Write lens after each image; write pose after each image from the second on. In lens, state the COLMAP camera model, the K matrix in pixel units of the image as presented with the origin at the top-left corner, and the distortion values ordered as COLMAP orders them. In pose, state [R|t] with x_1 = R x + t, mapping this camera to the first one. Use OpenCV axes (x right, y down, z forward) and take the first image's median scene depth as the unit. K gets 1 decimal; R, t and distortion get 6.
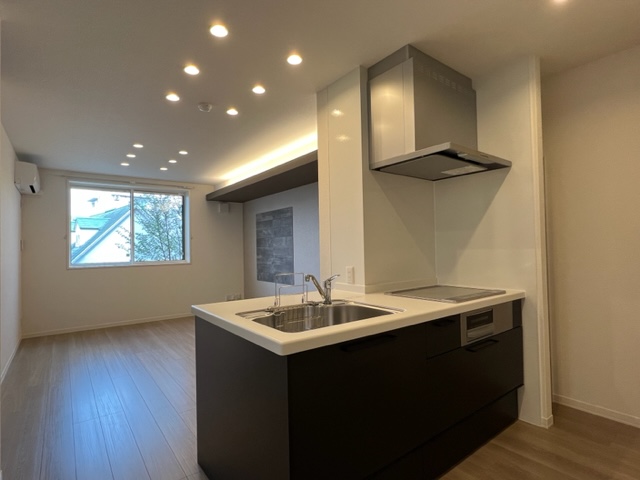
lens RADIAL K [[338.5, 0, 318.0], [0, 338.5, 241.2], [0, 0, 1]] dist [-0.008581, 0.002231]
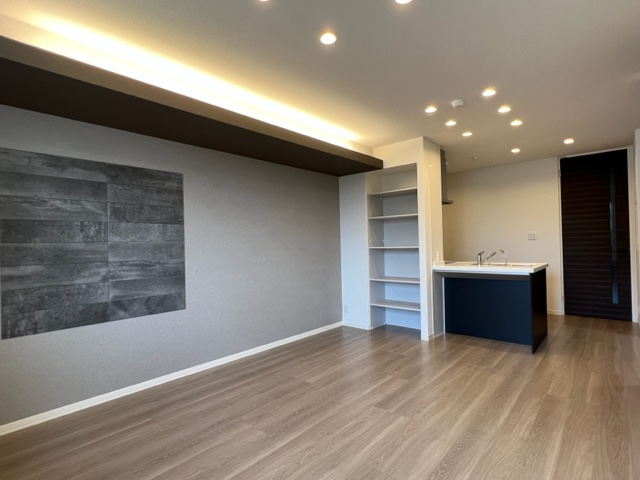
lens RADIAL K [[338.5, 0, 316.5], [0, 338.5, 239.3], [0, 0, 1]] dist [-0.008581, 0.002231]
pose [[-0.193536, 0.031707, 0.980581, -1.548338], [0.001052, 0.999484, -0.032110, 0.065855], [-0.981093, -0.005183, -0.193469, 1.994376]]
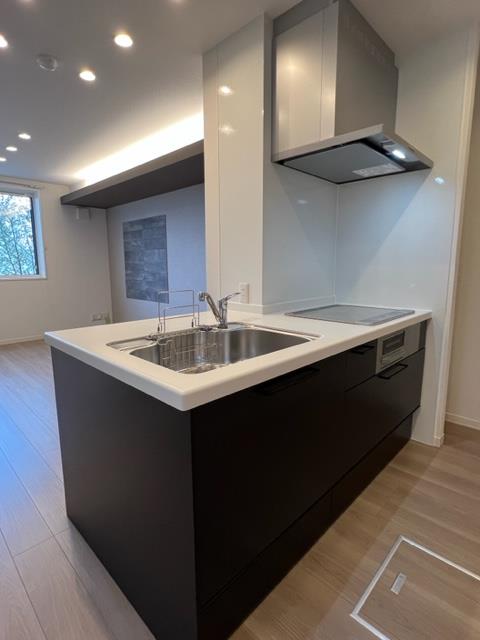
lens RADIAL K [[338.5, 0, 239.3], [0, 338.5, 316.9], [0, 0, 1]] dist [-0.008581, 0.002231]
pose [[0.988734, -0.006929, 0.149523, -0.044518], [-0.018740, 0.985338, 0.169580, 0.015904], [-0.148506, -0.170472, 0.974107, 0.164565]]
